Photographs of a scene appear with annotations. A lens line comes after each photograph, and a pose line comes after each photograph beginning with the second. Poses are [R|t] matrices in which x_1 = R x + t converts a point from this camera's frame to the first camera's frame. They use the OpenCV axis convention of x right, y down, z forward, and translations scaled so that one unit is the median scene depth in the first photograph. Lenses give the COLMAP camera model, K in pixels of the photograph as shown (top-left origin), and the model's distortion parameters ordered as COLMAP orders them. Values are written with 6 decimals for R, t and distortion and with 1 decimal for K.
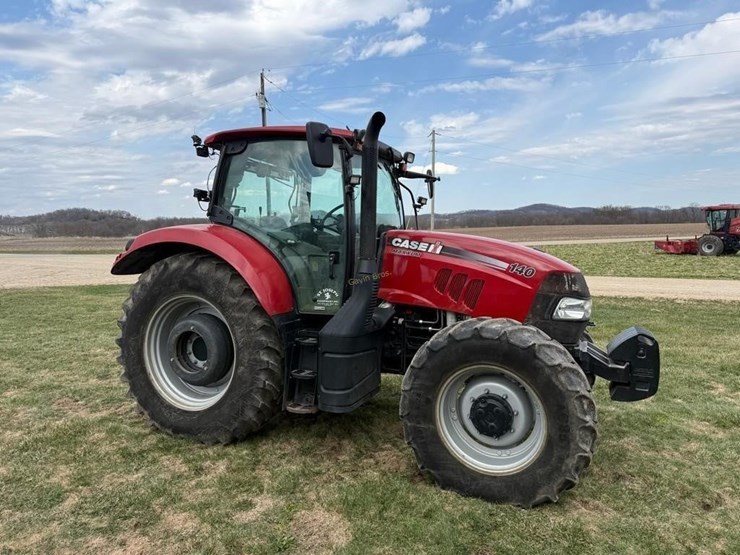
lens RADIAL K [[520.4, 0, 370.5], [0, 520.4, 278.7], [0, 0, 1]] dist [0.022168, -0.027916]
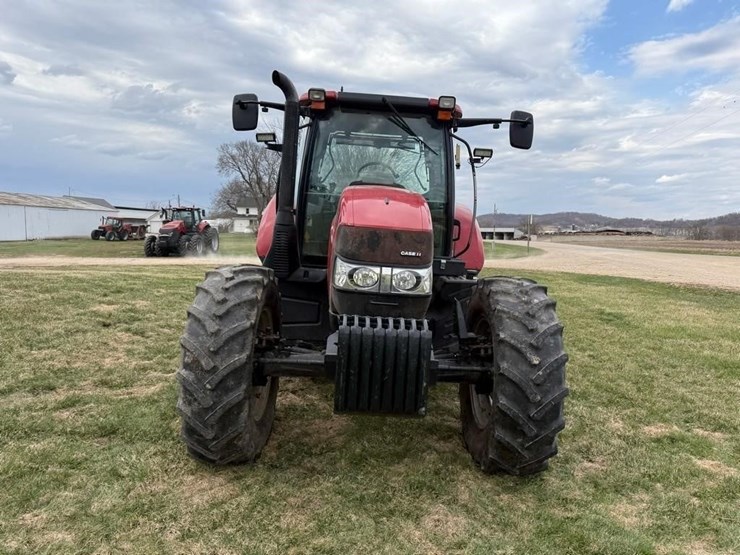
lens RADIAL K [[520.4, 0, 370.4], [0, 520.4, 281.7], [0, 0, 1]] dist [0.022168, -0.027916]
pose [[0.428238, 0.108386, -0.897143, 0.937816], [-0.108885, 0.991737, 0.067839, 0.012821], [0.897082, 0.068634, 0.436501, 0.625346]]
